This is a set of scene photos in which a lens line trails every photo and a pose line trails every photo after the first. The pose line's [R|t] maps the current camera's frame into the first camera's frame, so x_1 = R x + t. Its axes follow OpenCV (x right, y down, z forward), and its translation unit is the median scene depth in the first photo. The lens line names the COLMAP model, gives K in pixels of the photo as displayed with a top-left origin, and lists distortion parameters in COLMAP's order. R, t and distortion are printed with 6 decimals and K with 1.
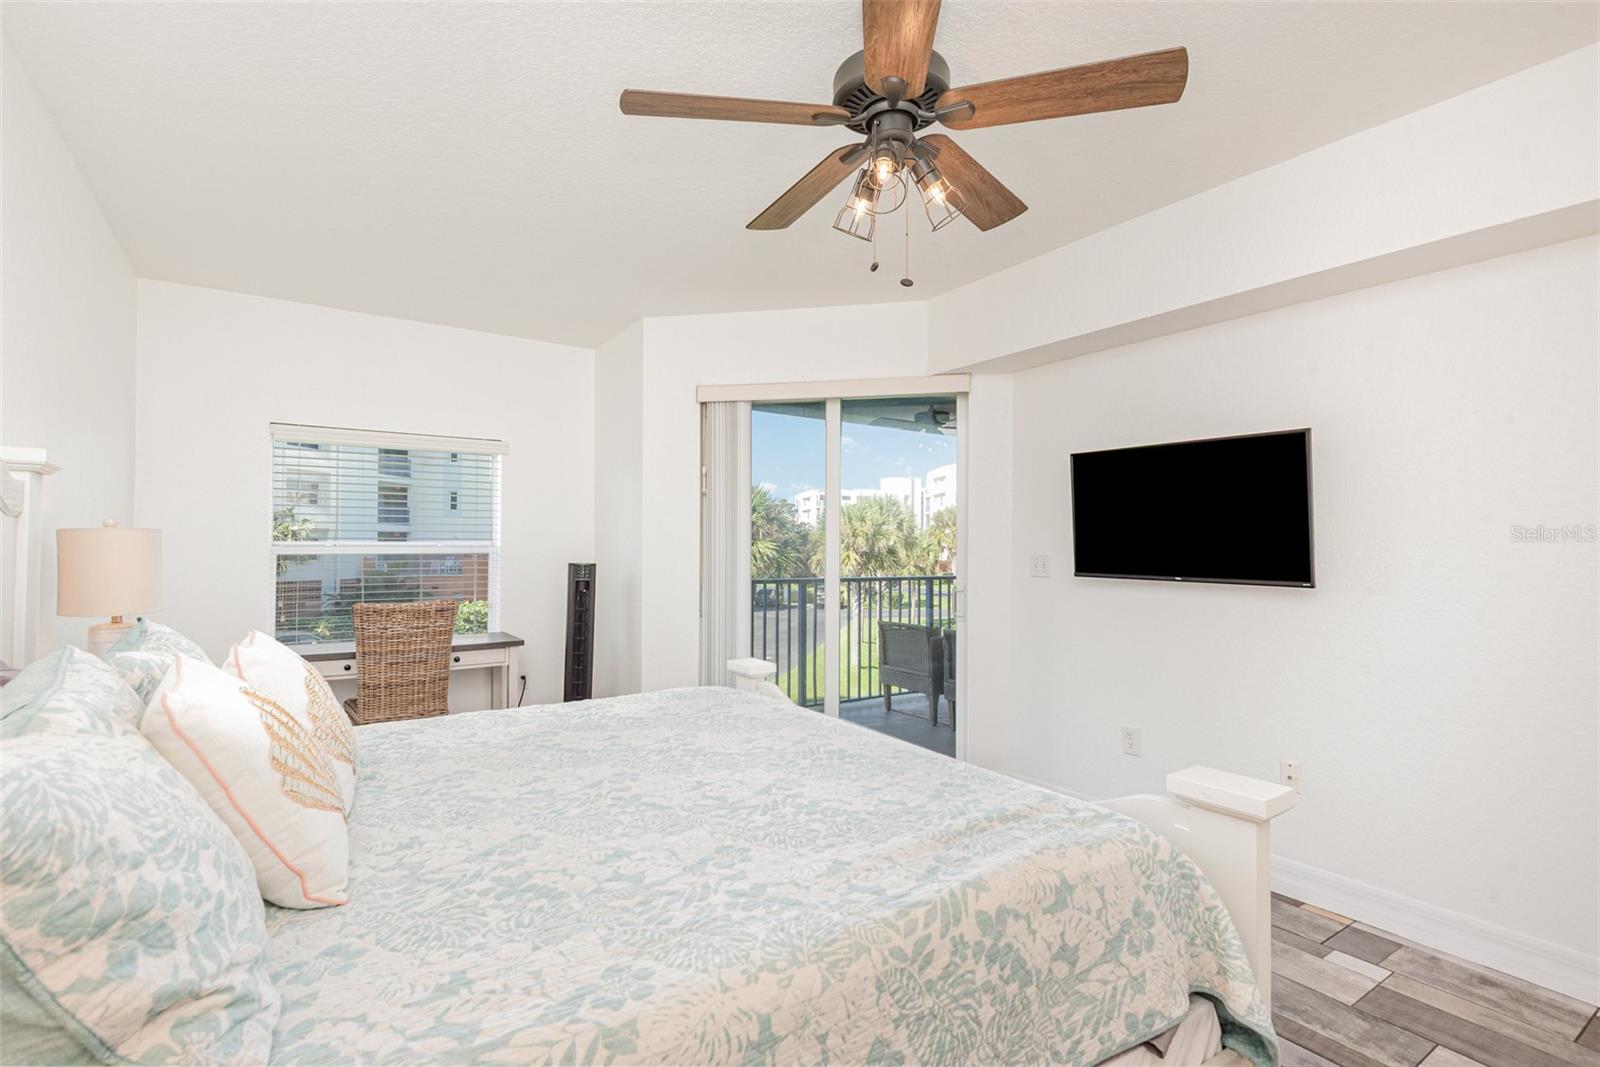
lens RADIAL K [[748.4, 0, 801.4], [0, 748.4, 544.4], [0, 0, 1]] dist [0.004678, -0.000201]
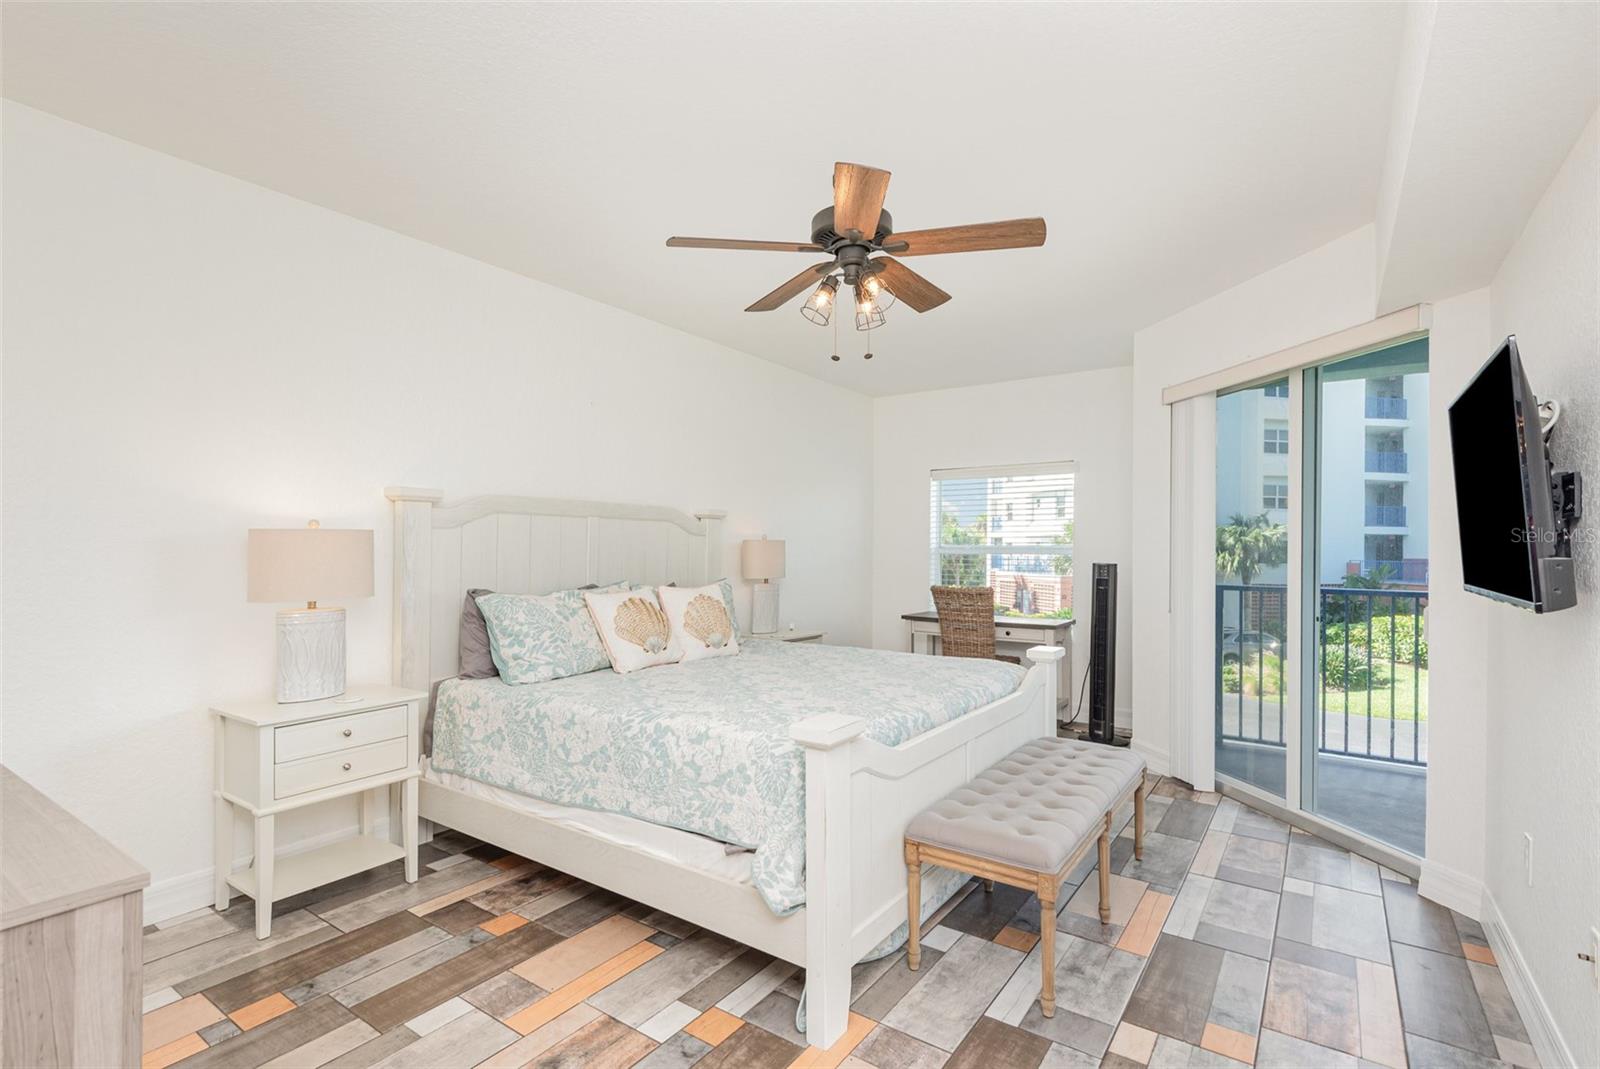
lens RADIAL K [[748.4, 0, 801.4], [0, 748.4, 545.4], [0, 0, 1]] dist [0.004678, -0.000201]
pose [[0.351661, -0.015478, -0.935999, 2.030990], [0.010577, 0.999865, -0.012560, 0.029960], [0.936068, -0.005483, 0.351778, 0.569597]]
